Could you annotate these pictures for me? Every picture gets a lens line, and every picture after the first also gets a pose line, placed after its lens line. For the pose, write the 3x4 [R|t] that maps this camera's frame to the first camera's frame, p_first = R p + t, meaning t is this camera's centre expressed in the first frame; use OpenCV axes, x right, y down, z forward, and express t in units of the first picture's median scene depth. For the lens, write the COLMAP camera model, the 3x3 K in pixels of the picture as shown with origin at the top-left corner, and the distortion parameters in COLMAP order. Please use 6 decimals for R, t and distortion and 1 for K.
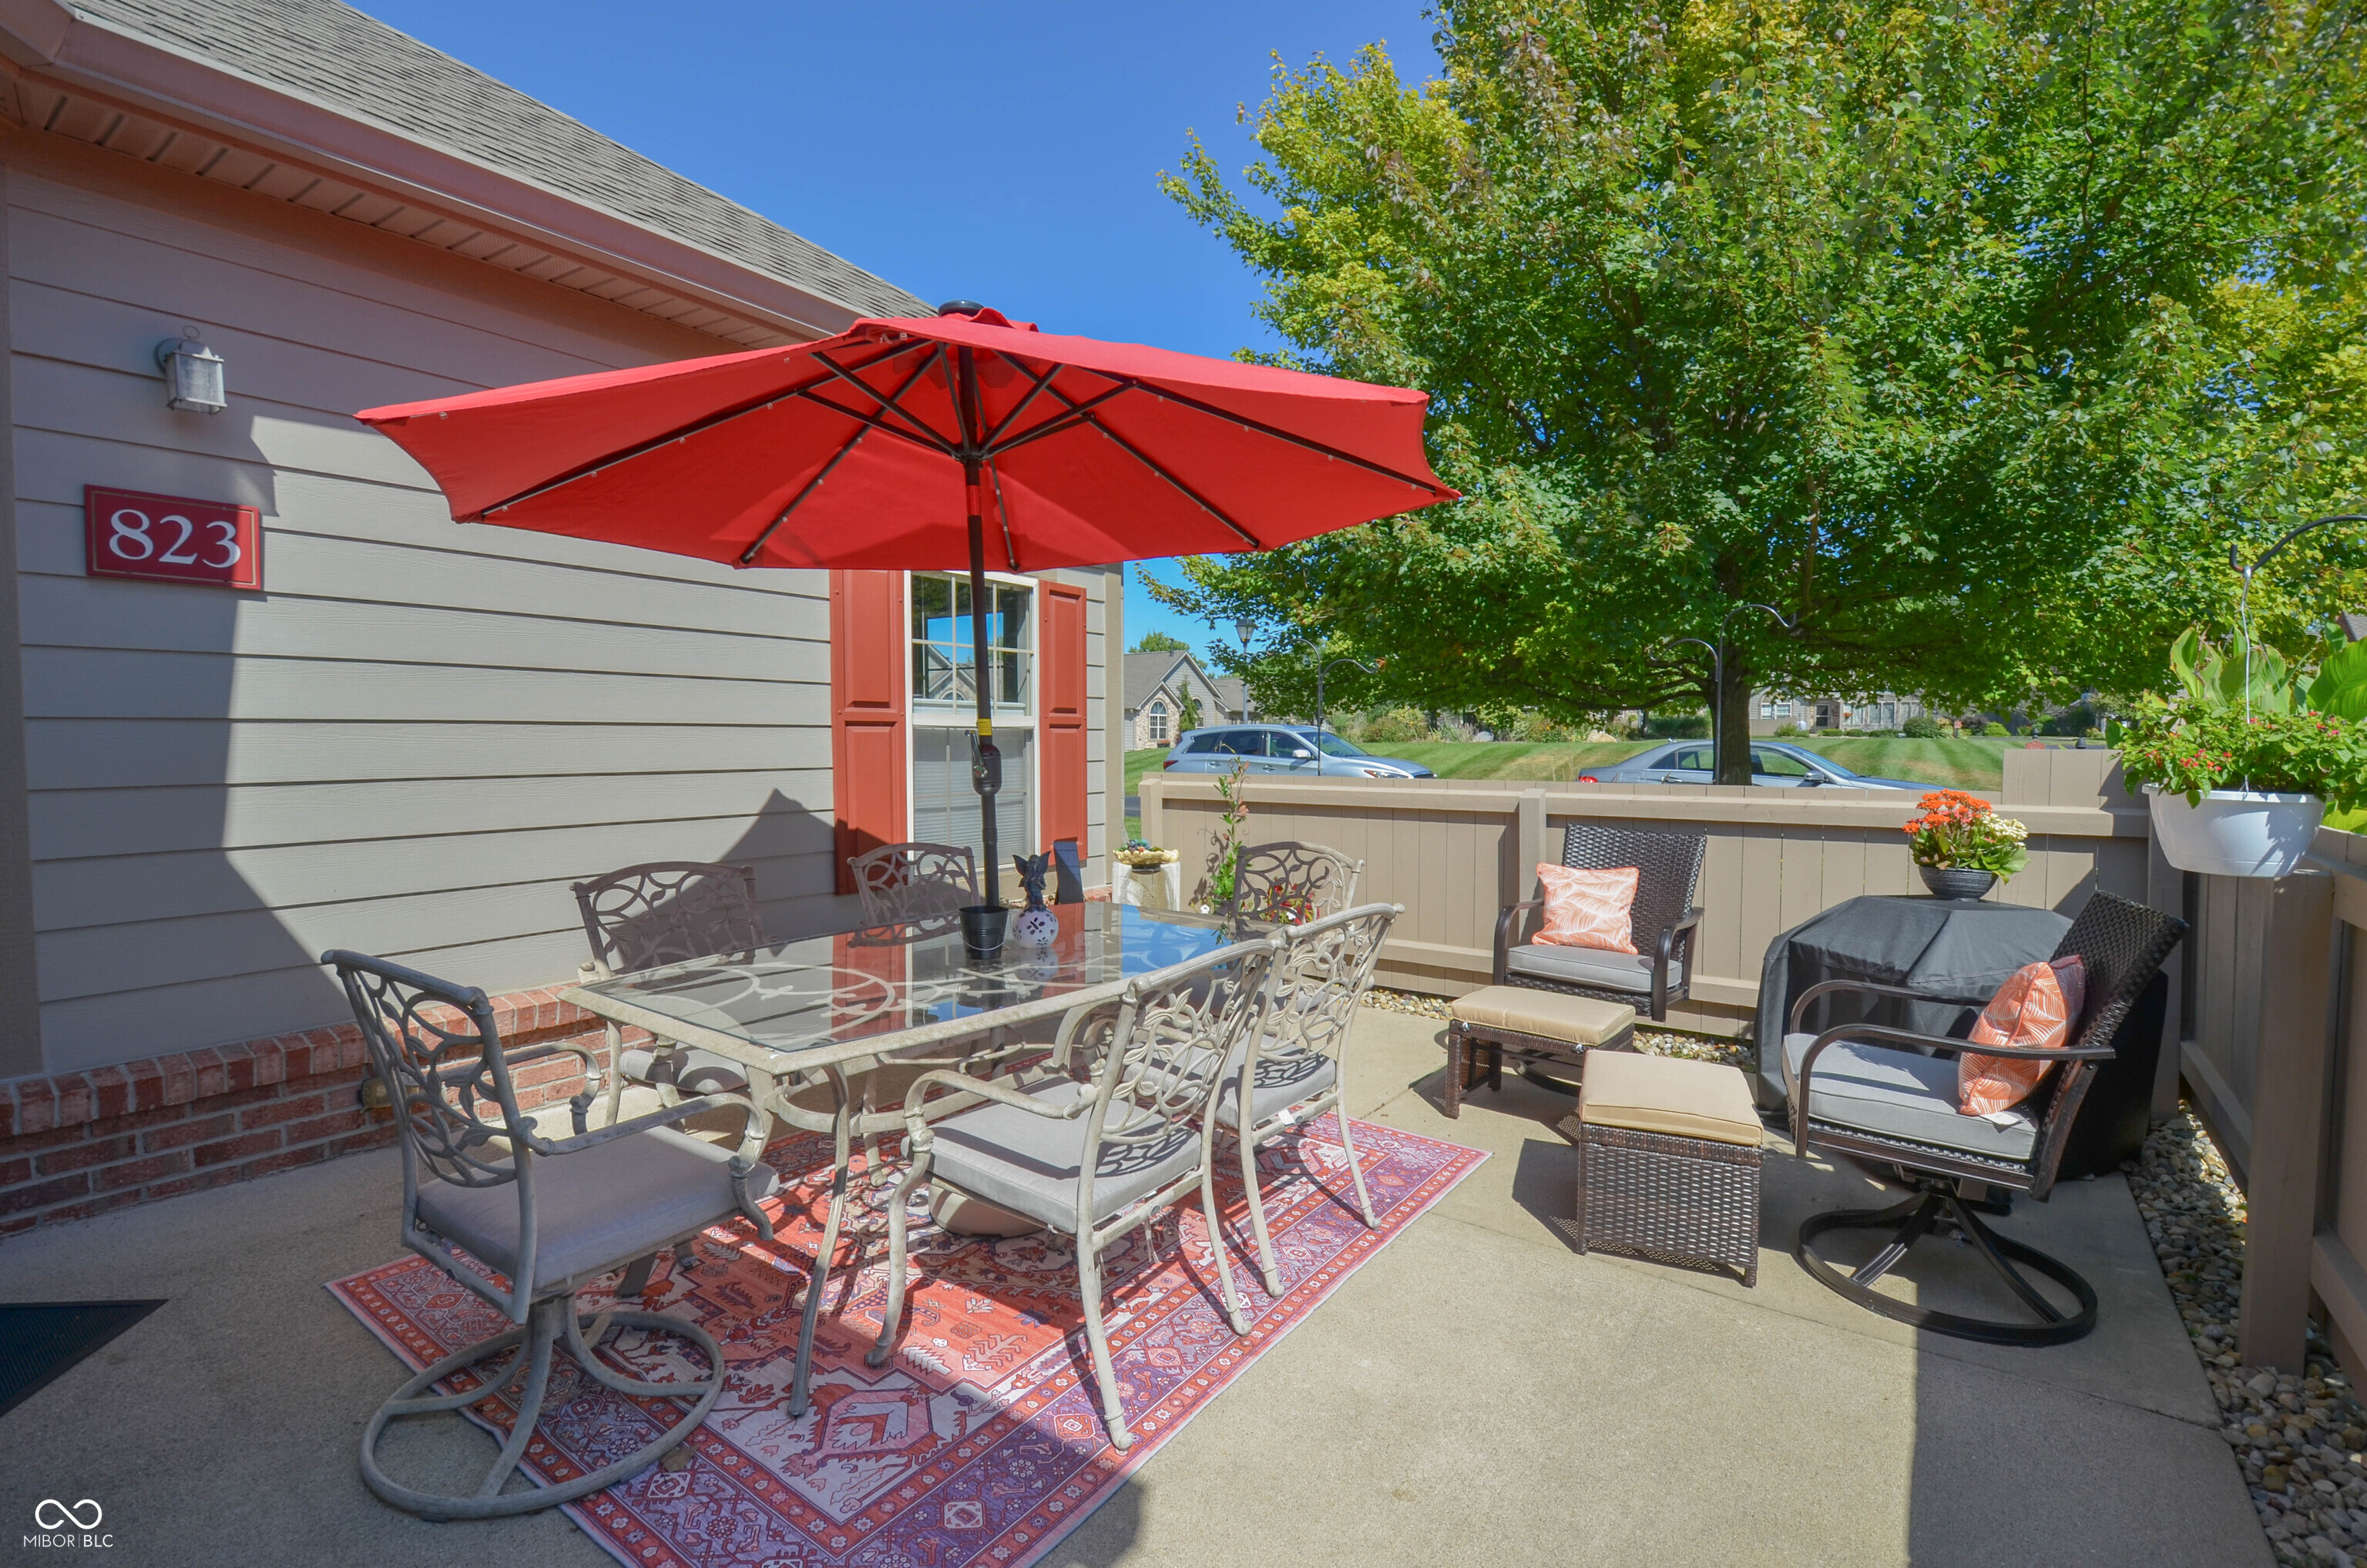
lens RADIAL K [[1080.0, 0, 1191.4], [0, 1080.0, 782.4], [0, 0, 1]] dist [0.001106, -0.012413]
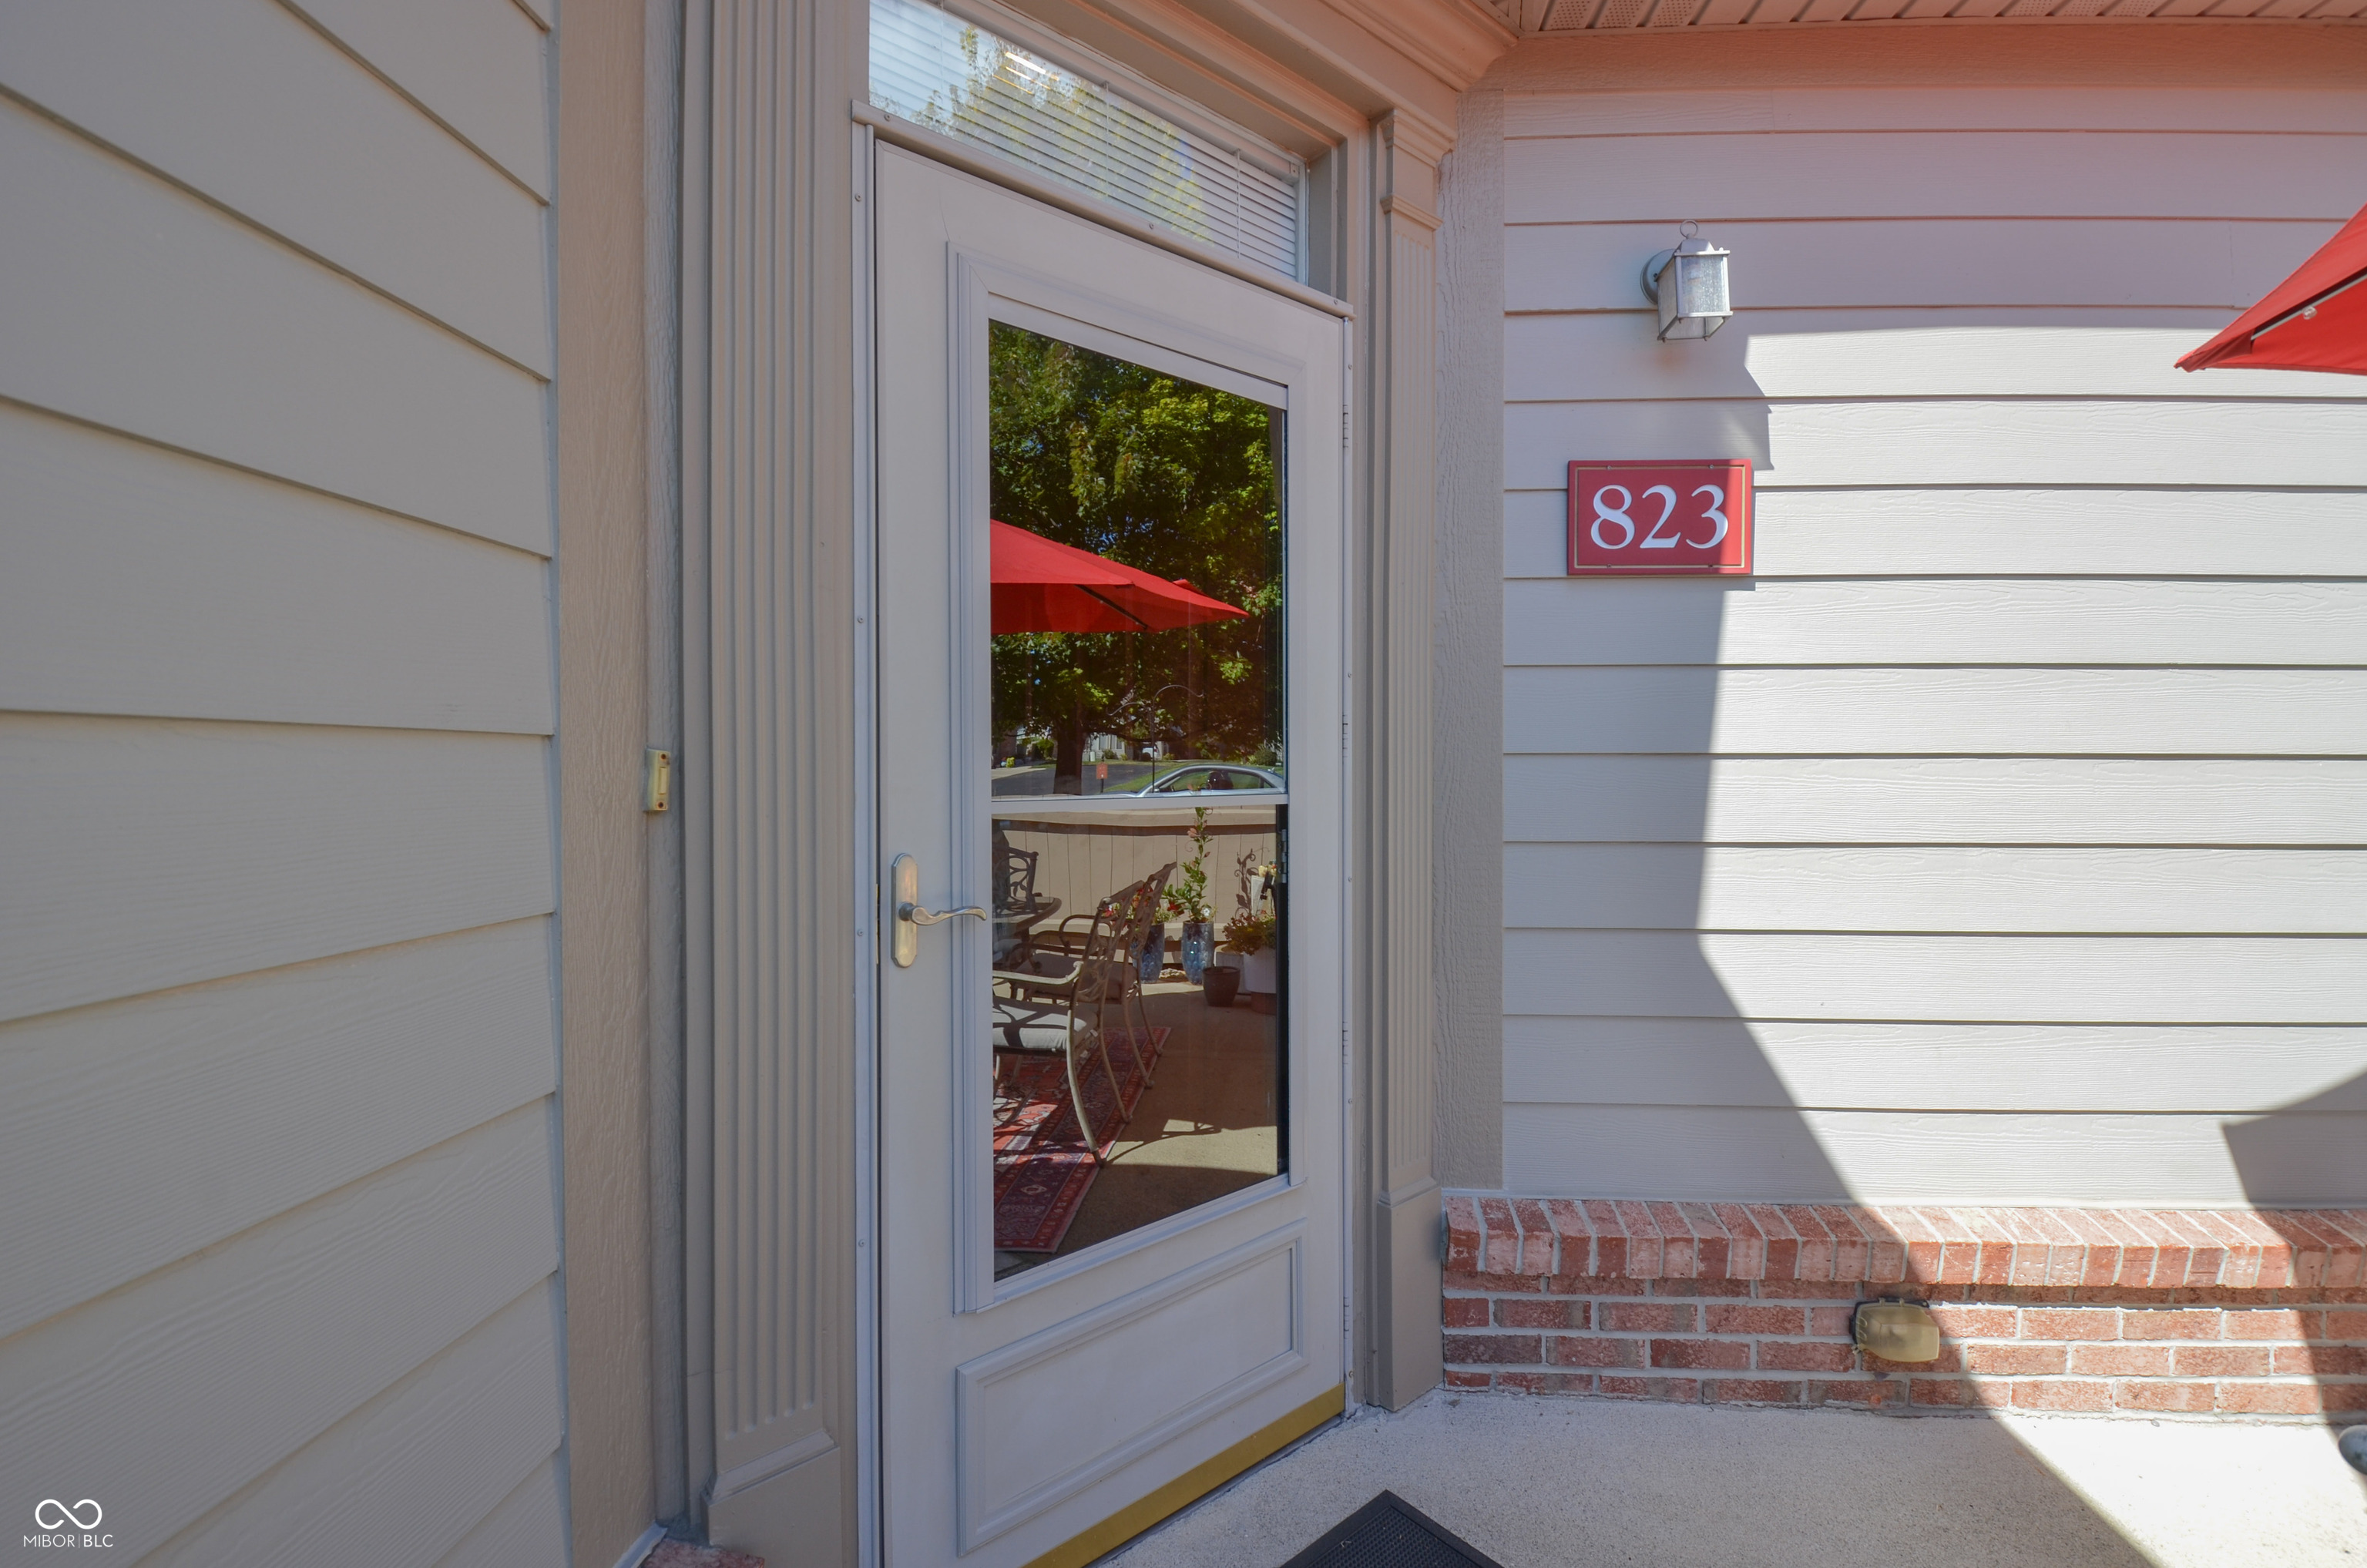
lens RADIAL K [[1080.0, 0, 1198.3], [0, 1080.0, 776.5], [0, 0, 1]] dist [0.001106, -0.012413]
pose [[0.524946, 0.016675, -0.850972, -0.470422], [-0.042475, 0.999076, -0.006625, -0.024582], [0.850075, 0.039623, 0.525169, 0.329963]]
